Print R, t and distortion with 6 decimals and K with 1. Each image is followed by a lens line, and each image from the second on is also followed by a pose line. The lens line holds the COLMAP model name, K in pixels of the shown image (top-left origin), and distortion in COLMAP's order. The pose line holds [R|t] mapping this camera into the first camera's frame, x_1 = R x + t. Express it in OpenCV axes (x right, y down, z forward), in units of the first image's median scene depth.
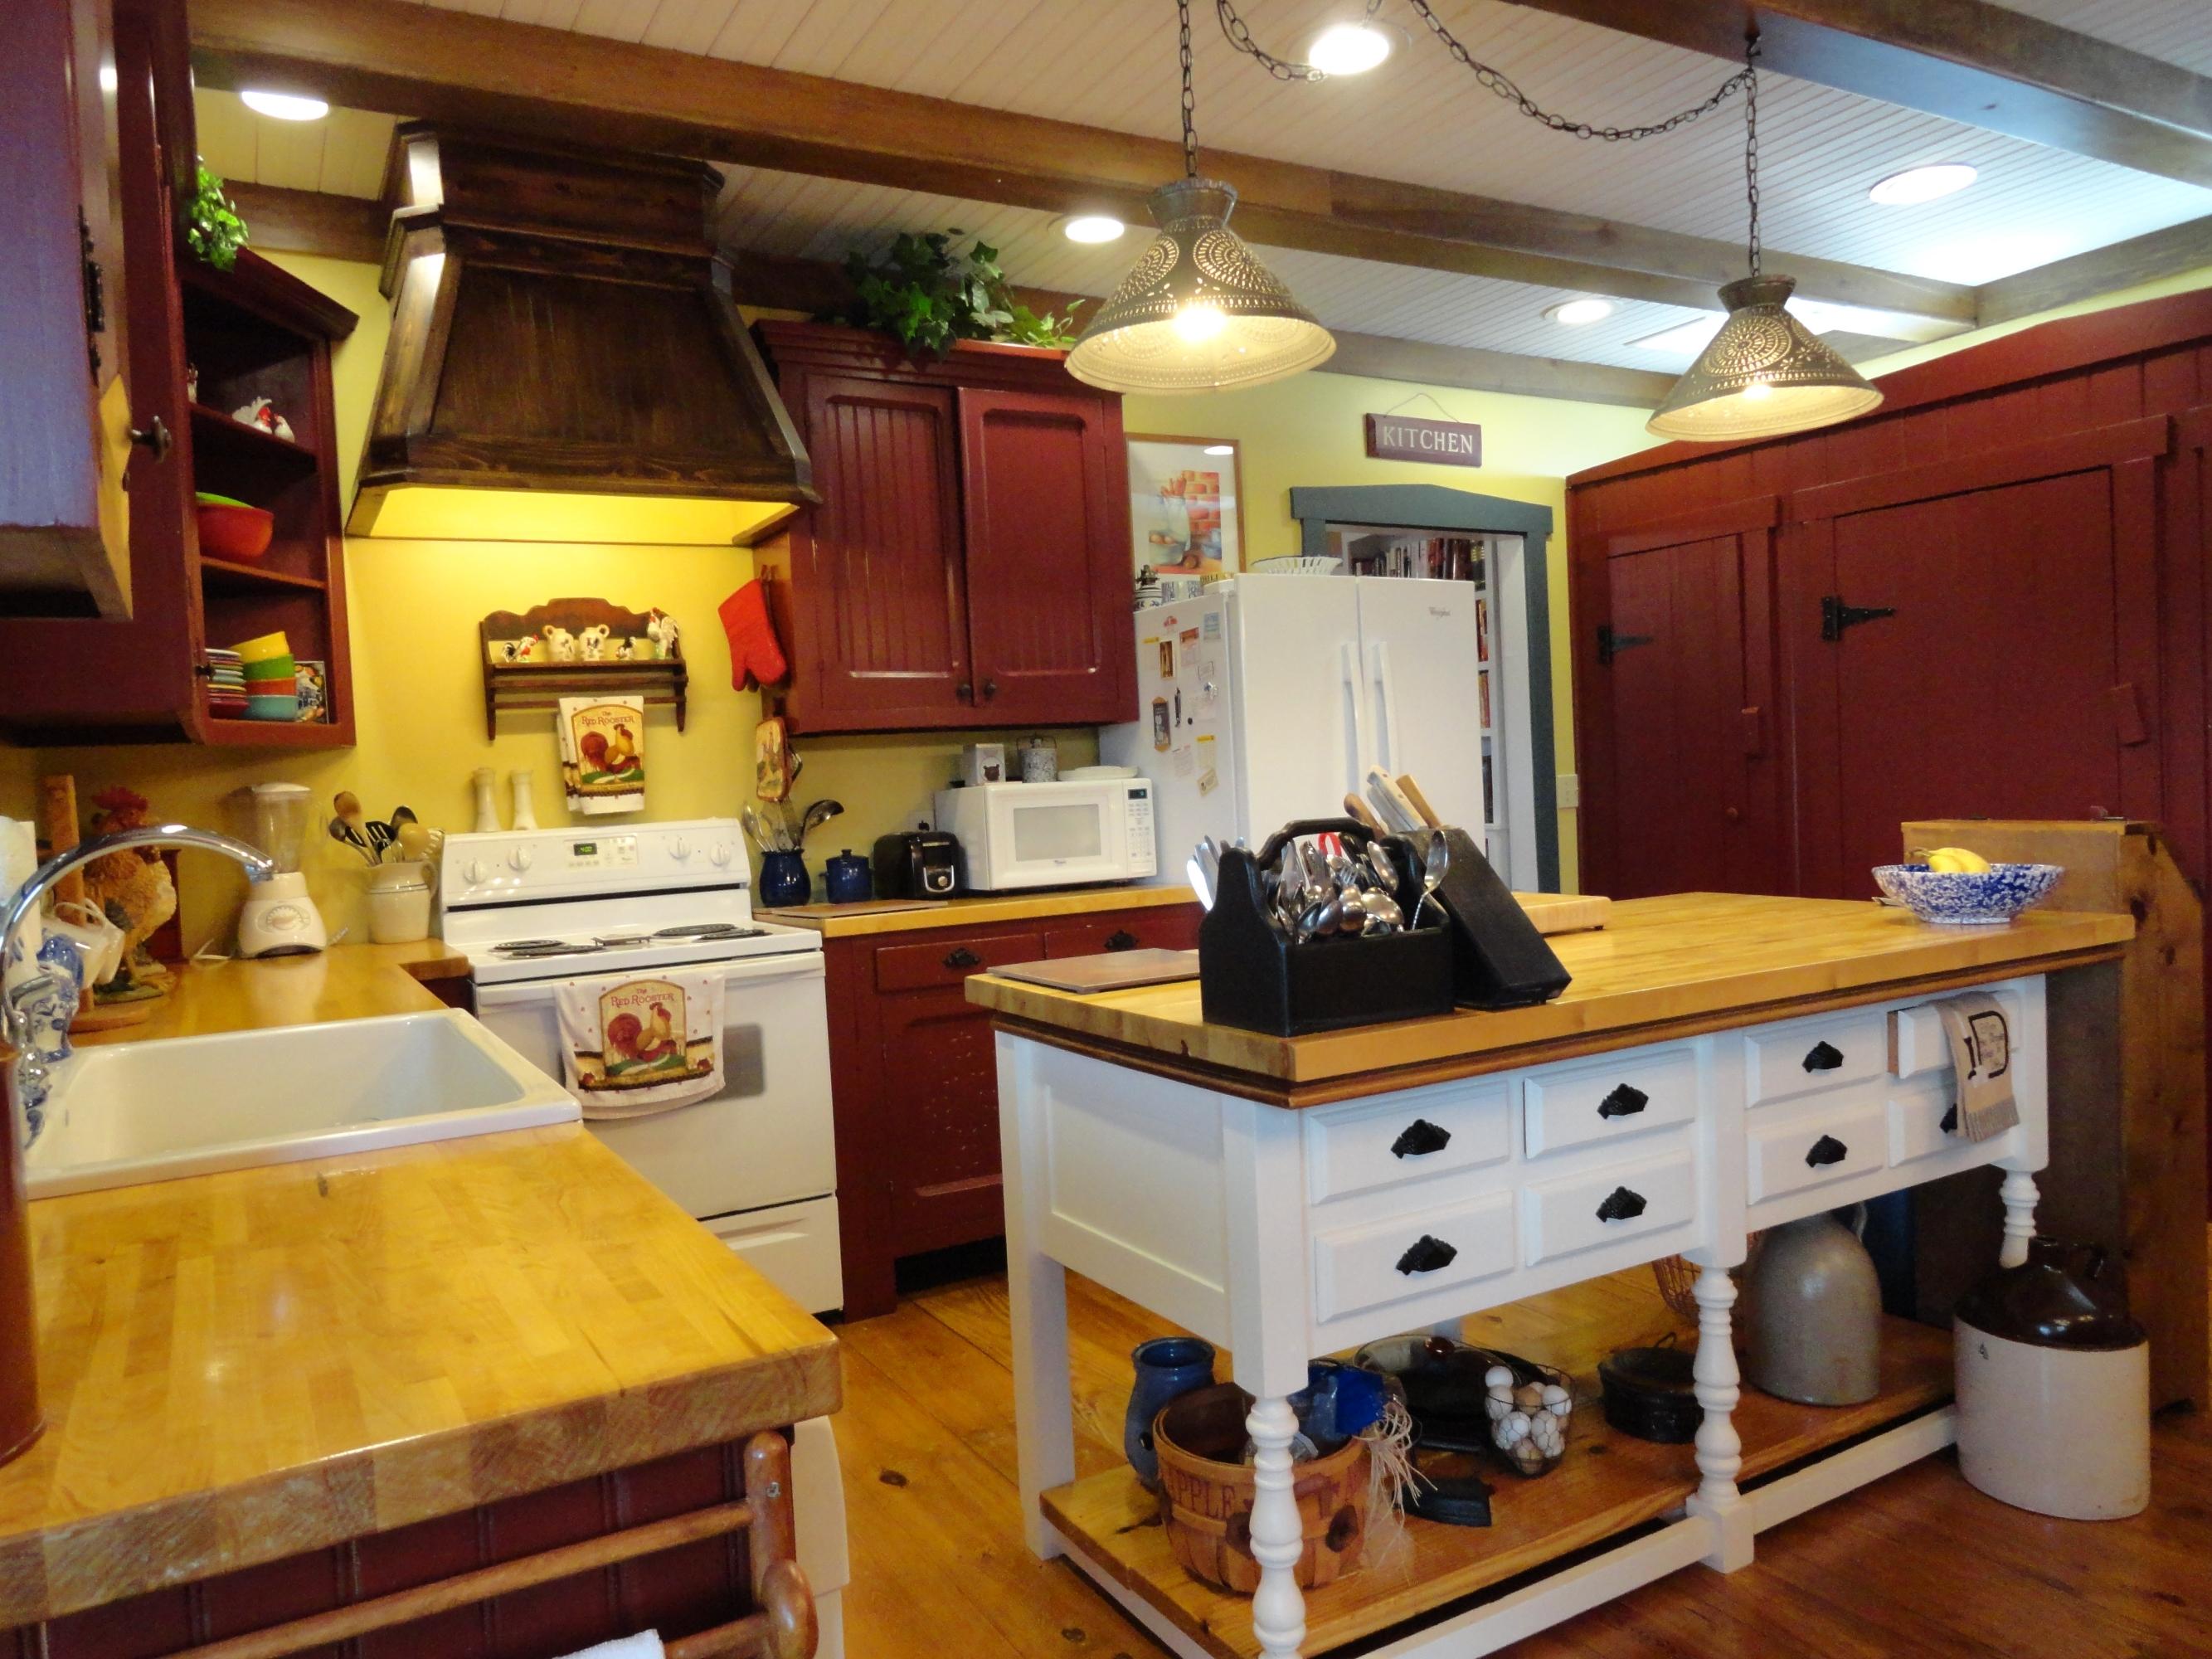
lens RADIAL K [[1517.2, 0, 1101.2], [0, 1517.2, 835.0], [0, 0, 1]] dist [-0.002543, 0.012523]
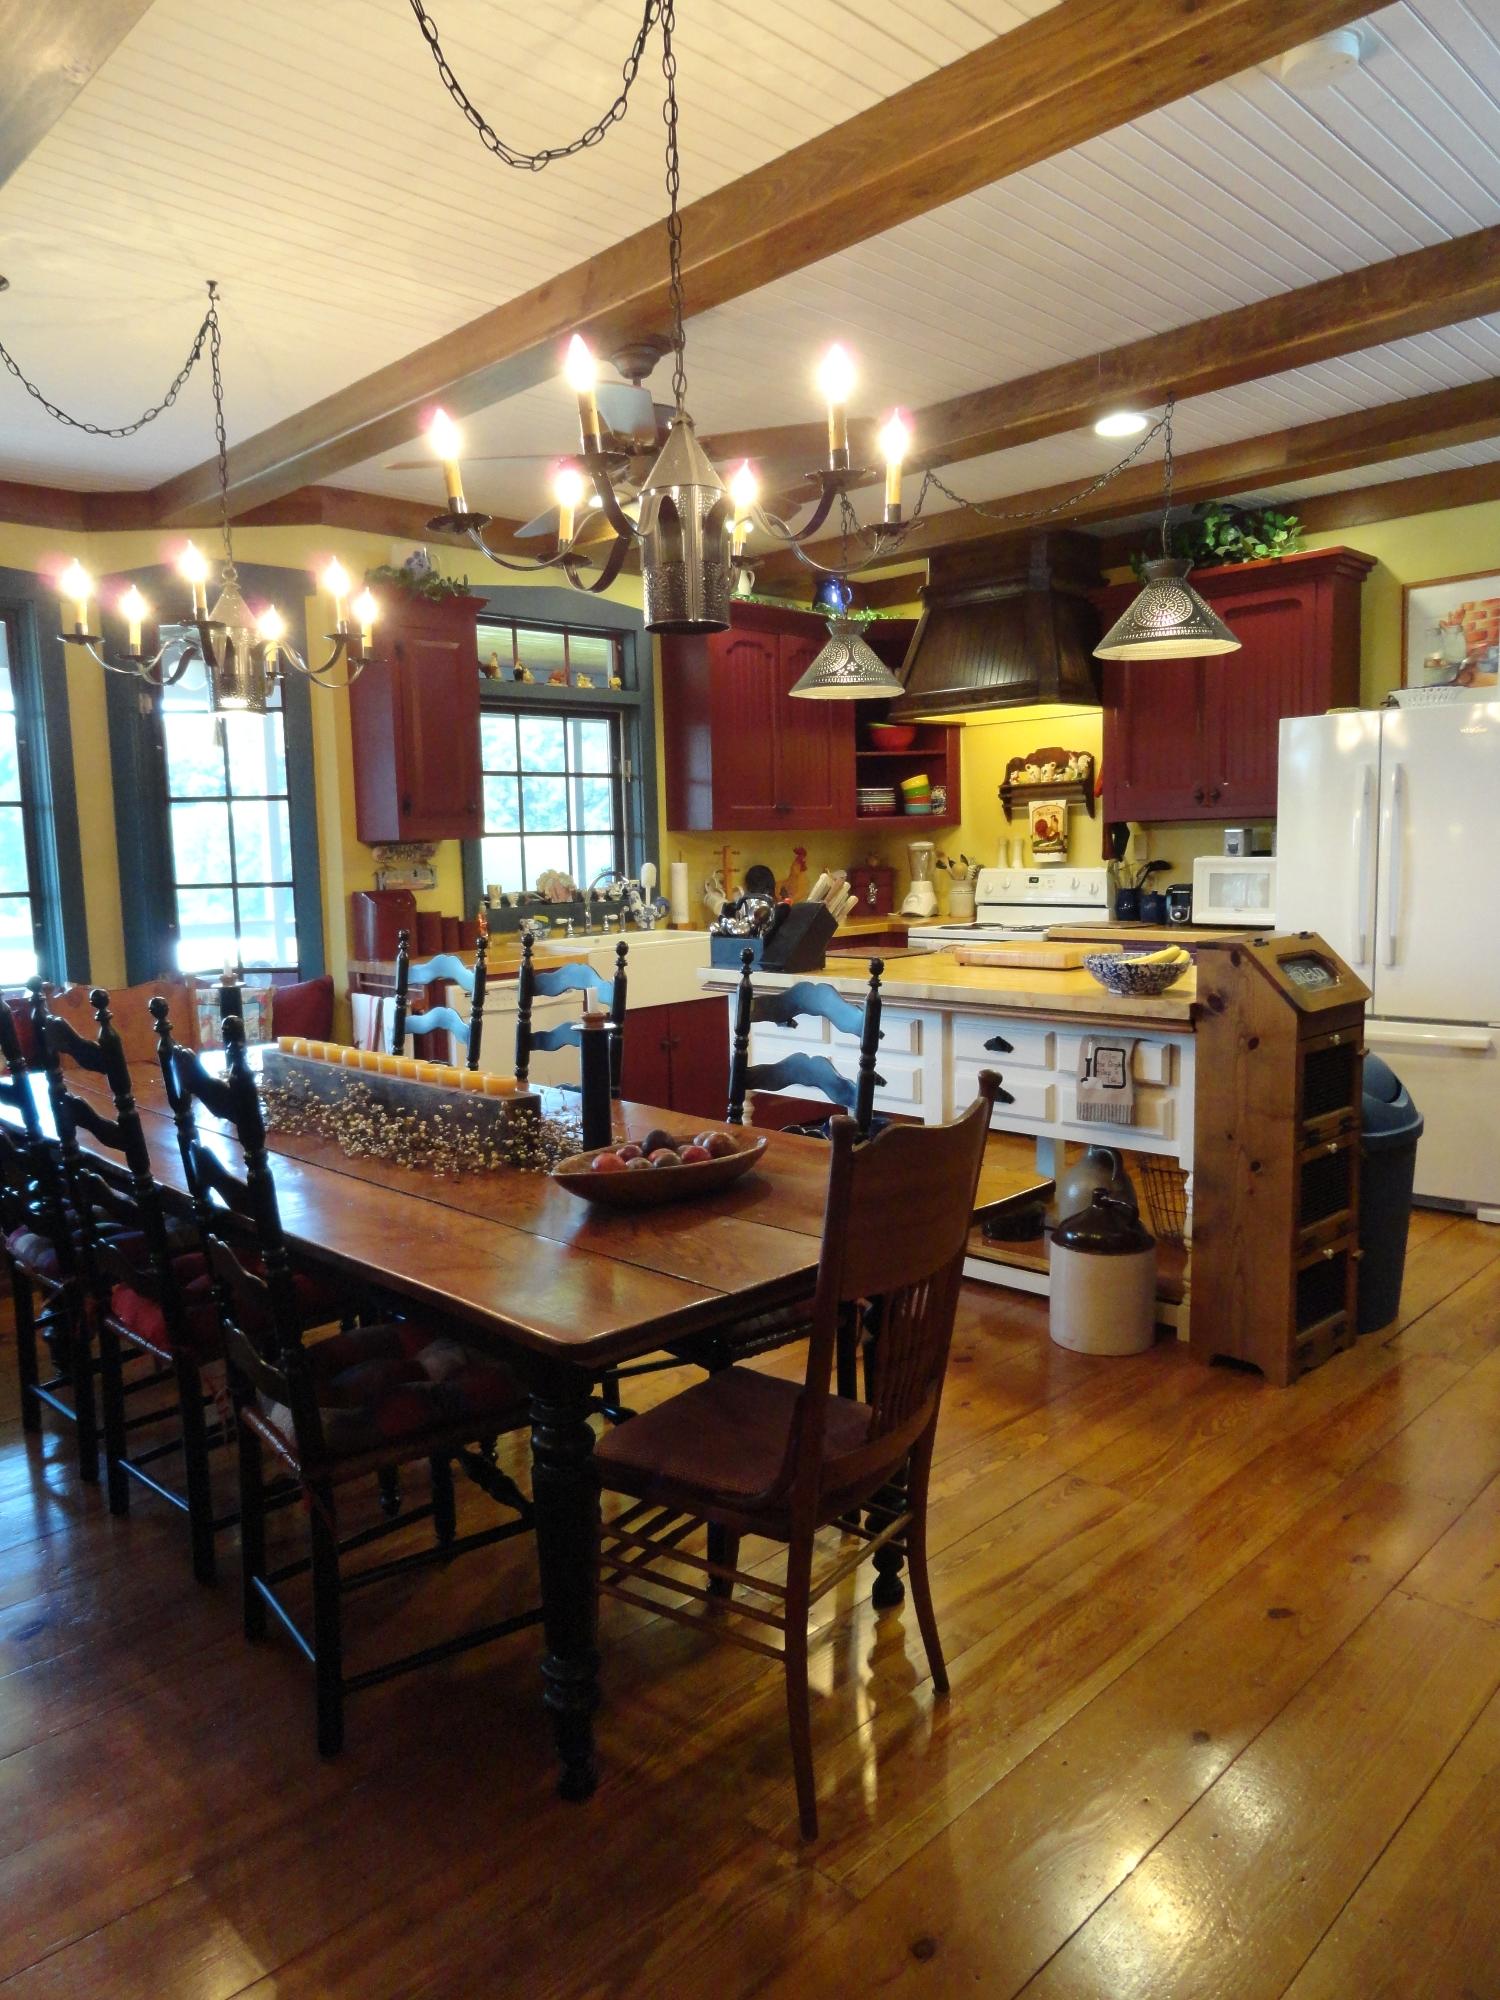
lens RADIAL K [[1371.7, 0, 744.7], [0, 1371.7, 999.3], [0, 0, 1]] dist [-0.002543, 0.012523]
pose [[0.266641, 0.152037, -0.951729, 1.242403], [-0.025774, 0.988251, 0.150650, -0.093577], [0.963451, -0.015640, 0.267427, 0.168569]]
